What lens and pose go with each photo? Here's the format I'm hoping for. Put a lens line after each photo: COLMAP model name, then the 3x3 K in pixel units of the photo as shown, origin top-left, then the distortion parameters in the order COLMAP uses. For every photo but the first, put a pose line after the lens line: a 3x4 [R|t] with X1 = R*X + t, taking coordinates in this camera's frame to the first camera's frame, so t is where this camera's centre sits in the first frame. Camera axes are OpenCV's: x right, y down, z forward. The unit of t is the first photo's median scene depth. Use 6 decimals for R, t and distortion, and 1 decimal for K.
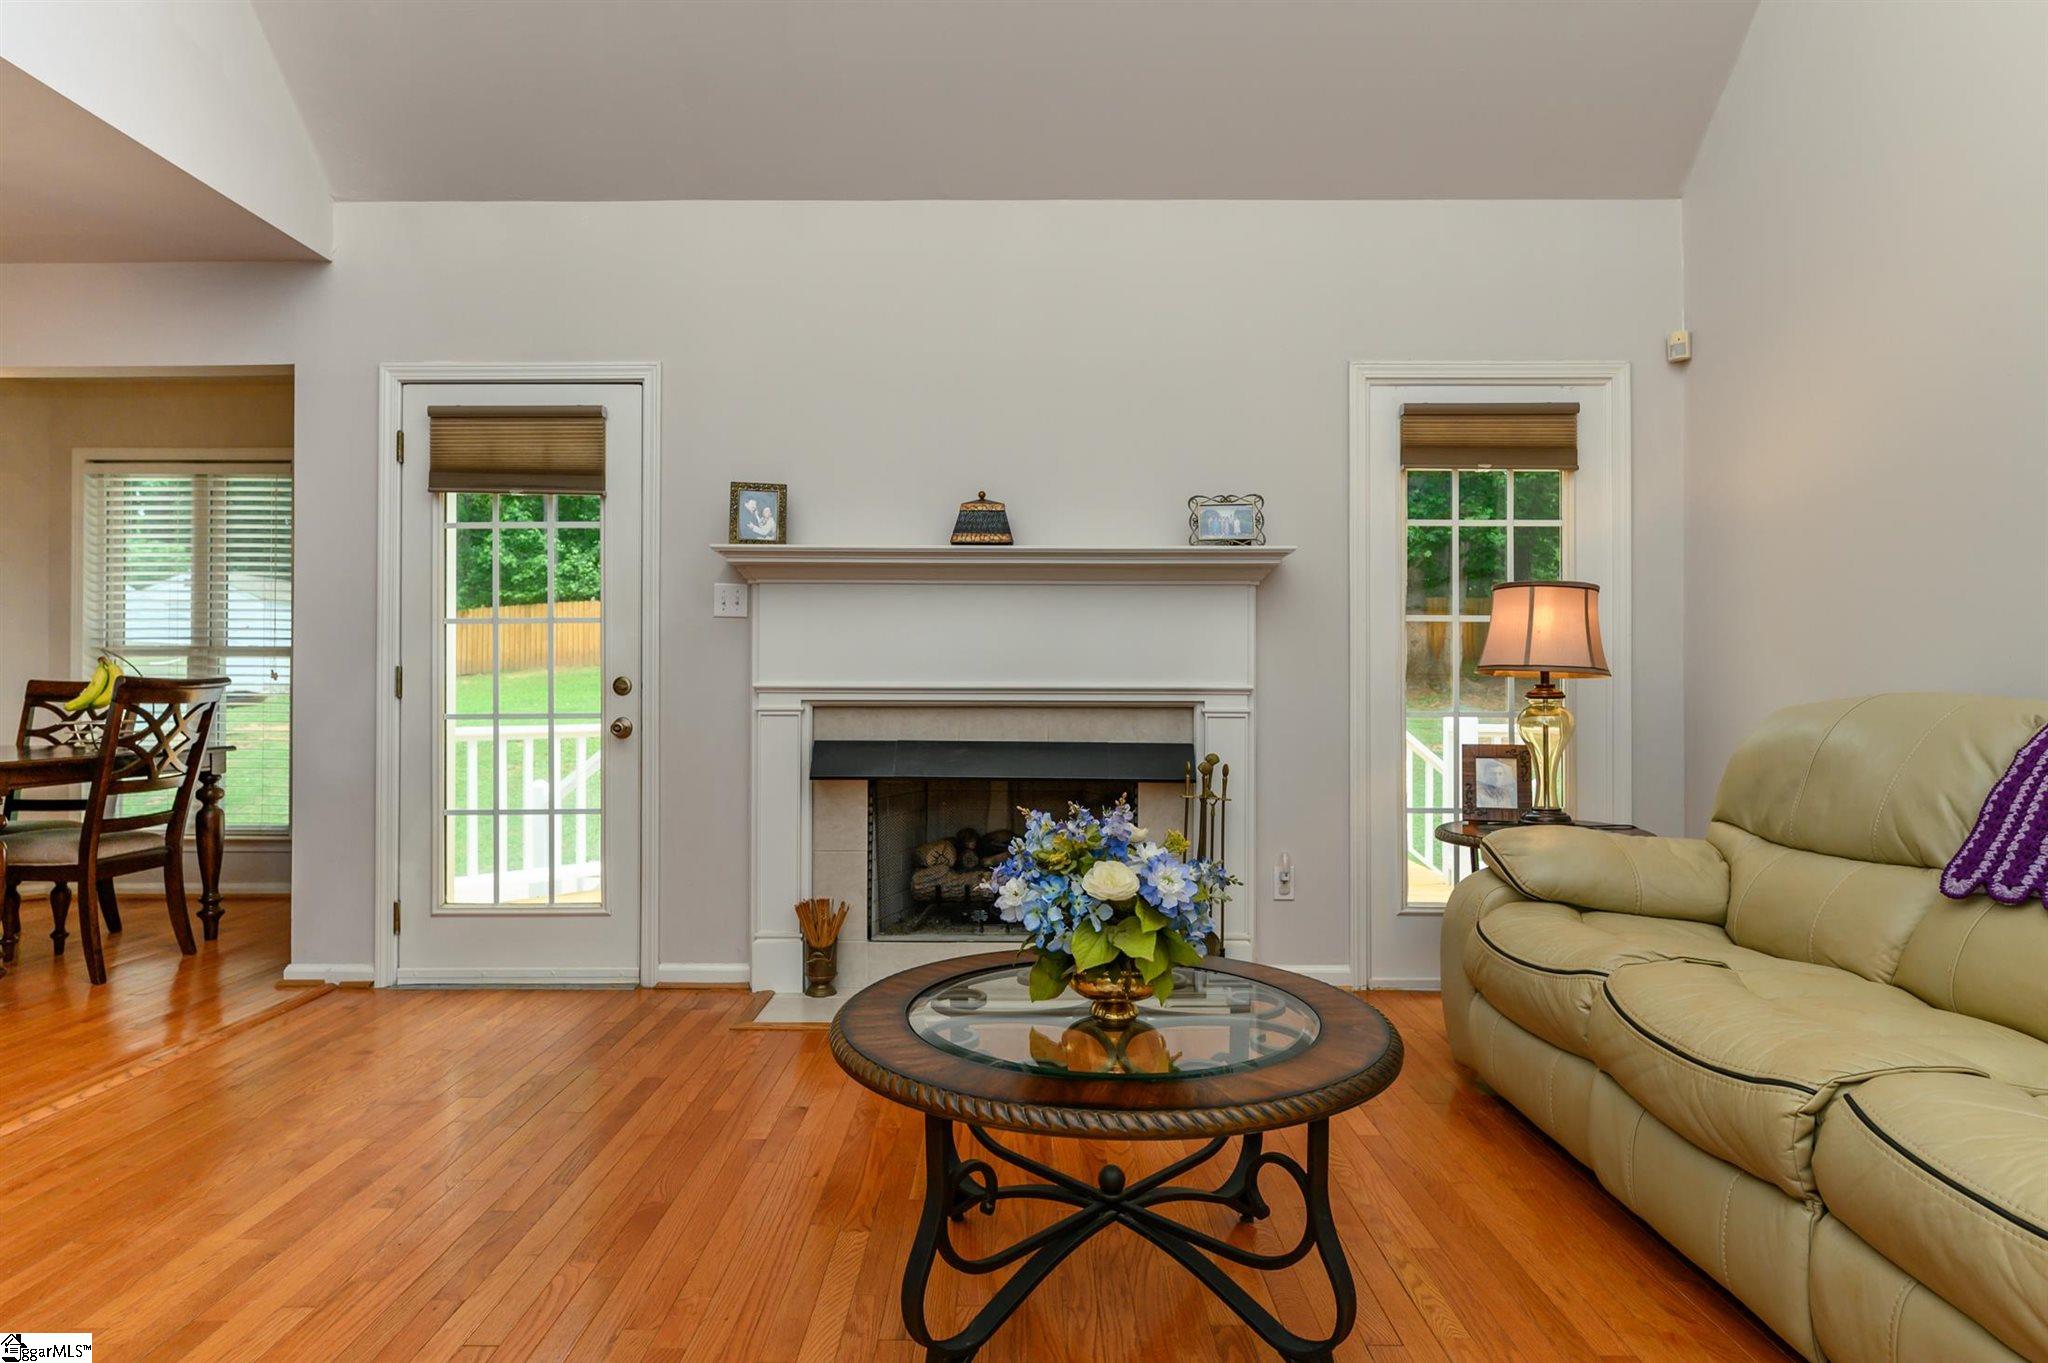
lens RADIAL K [[1085.2, 0, 1021.6], [0, 1085.2, 692.9], [0, 0, 1]] dist [0.003054, -0.001964]
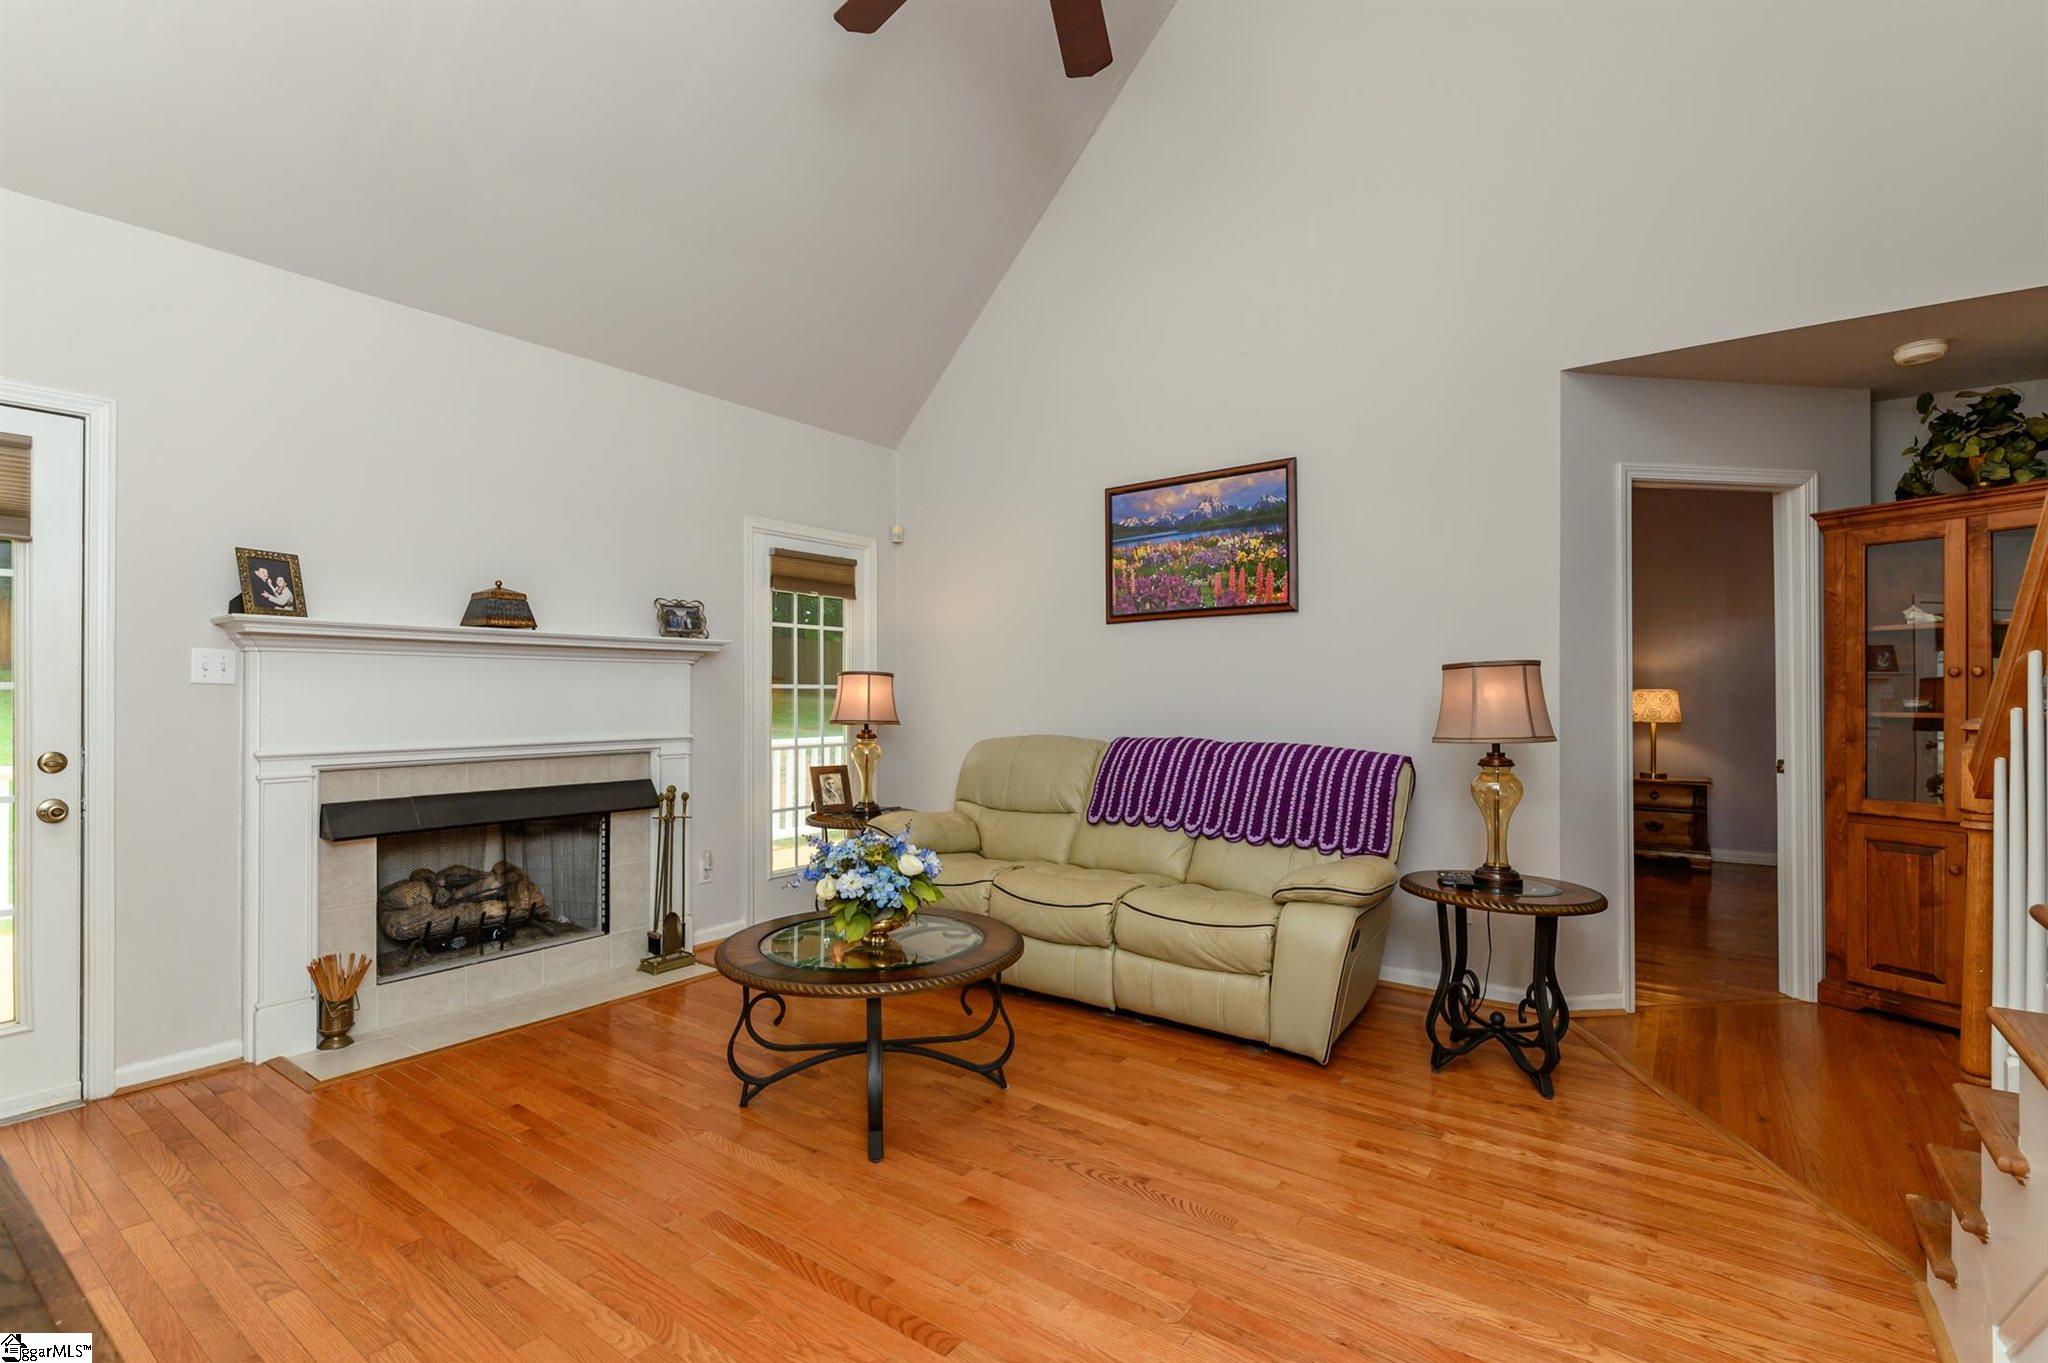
lens RADIAL K [[938.8, 0, 1018.4], [0, 938.8, 690.7], [0, 0, 1]] dist [-0.003077, -0.001341]
pose [[0.585339, -0.000447, 0.810789, -0.525769], [0.002443, 0.999996, -0.001213, -0.061212], [-0.810785, 0.002691, 0.585338, -0.060854]]
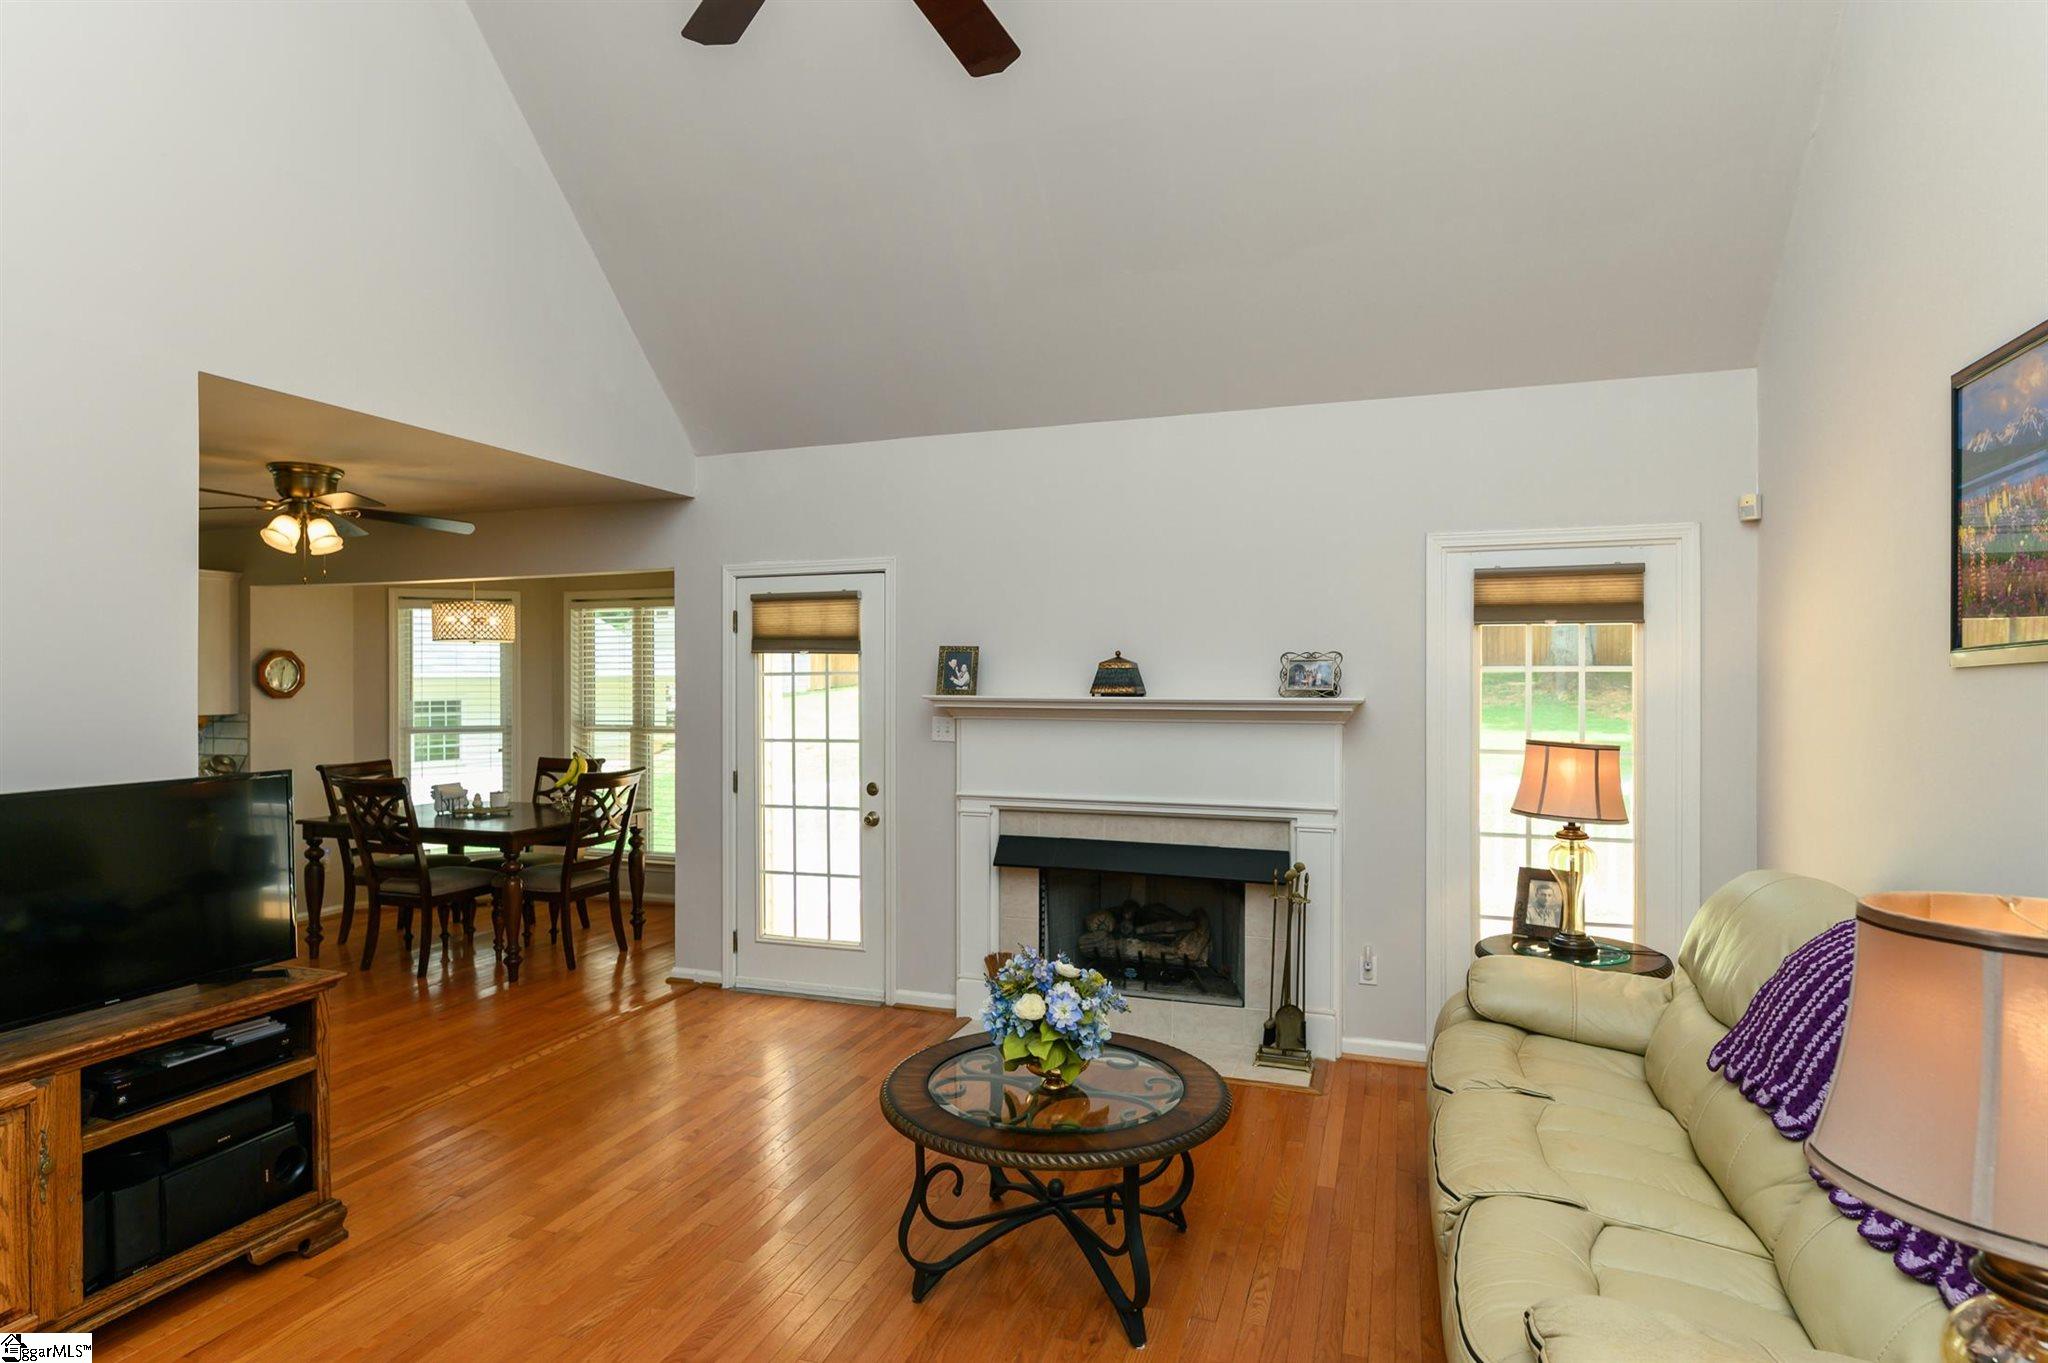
lens RADIAL K [[1085.2, 0, 1037.7], [0, 1085.2, 694.6], [0, 0, 1]] dist [0.003054, -0.001964]
pose [[0.946392, 0.004909, -0.322982, 0.285144], [-0.000098, 0.999889, 0.014911, -0.149602], [0.323019, -0.014080, 0.946288, -0.253144]]
